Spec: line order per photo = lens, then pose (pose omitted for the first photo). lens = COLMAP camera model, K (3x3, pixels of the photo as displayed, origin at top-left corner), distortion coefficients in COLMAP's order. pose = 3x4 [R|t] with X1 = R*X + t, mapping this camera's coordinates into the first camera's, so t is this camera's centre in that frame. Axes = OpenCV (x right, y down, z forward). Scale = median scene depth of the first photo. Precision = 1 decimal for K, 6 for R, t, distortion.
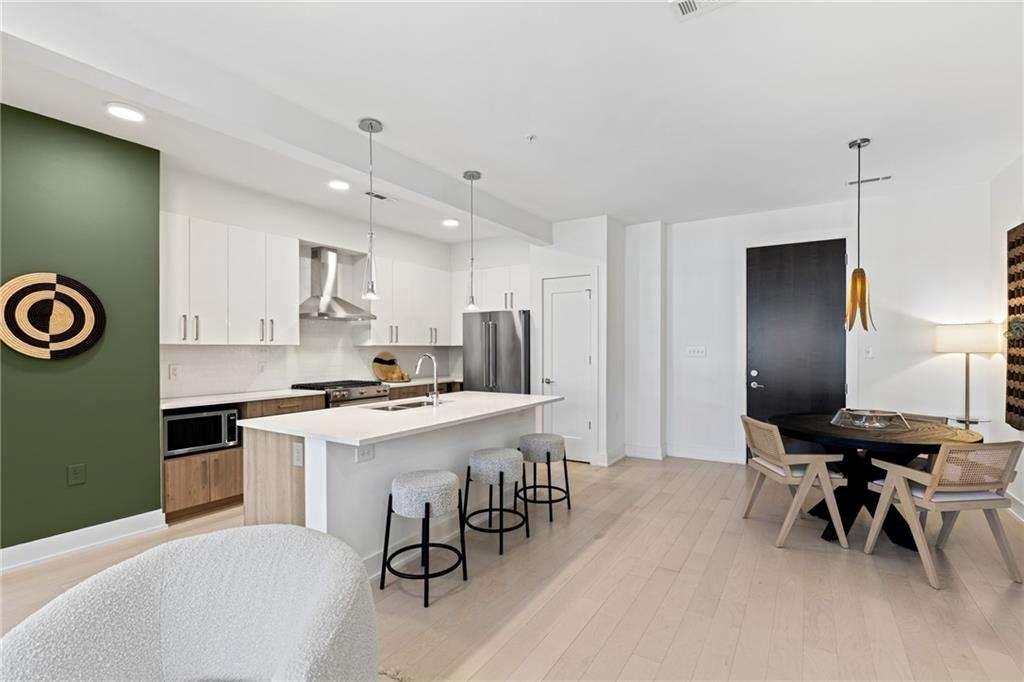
lens RADIAL K [[464.4, 0, 512.0], [0, 464.4, 341.0], [0, 0, 1]] dist [0.011815, 0.000125]
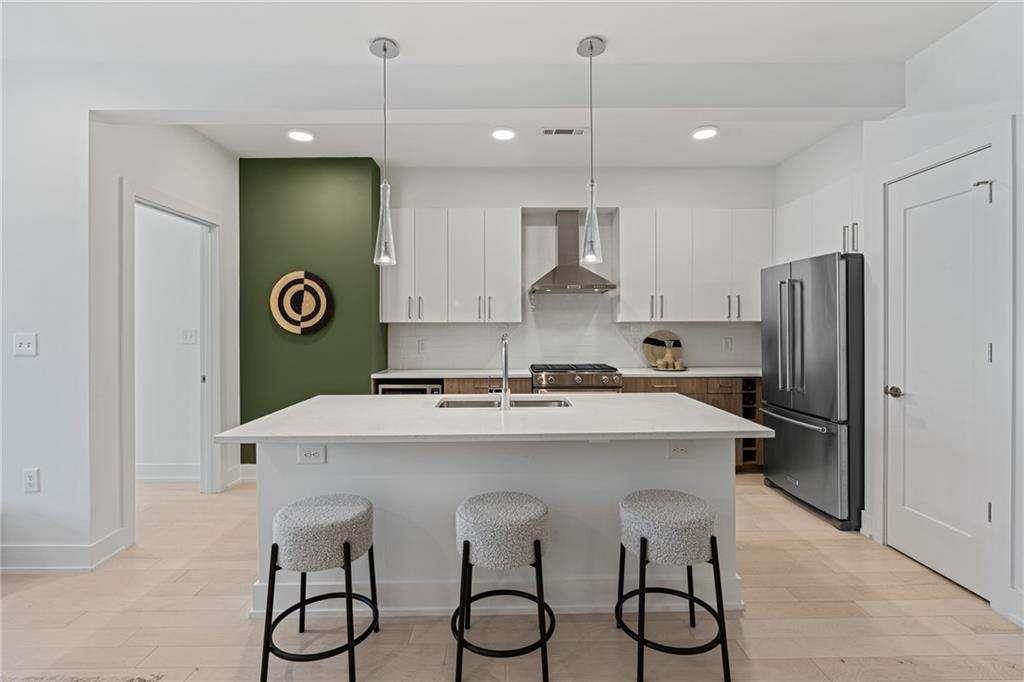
lens RADIAL K [[464.4, 0, 512.0], [0, 464.4, 341.0], [0, 0, 1]] dist [0.011815, 0.000125]
pose [[0.564895, 0.027307, -0.824711, 0.357452], [0.013987, 0.998992, 0.042658, 0.007075], [0.825044, -0.035633, 0.563944, 0.540007]]
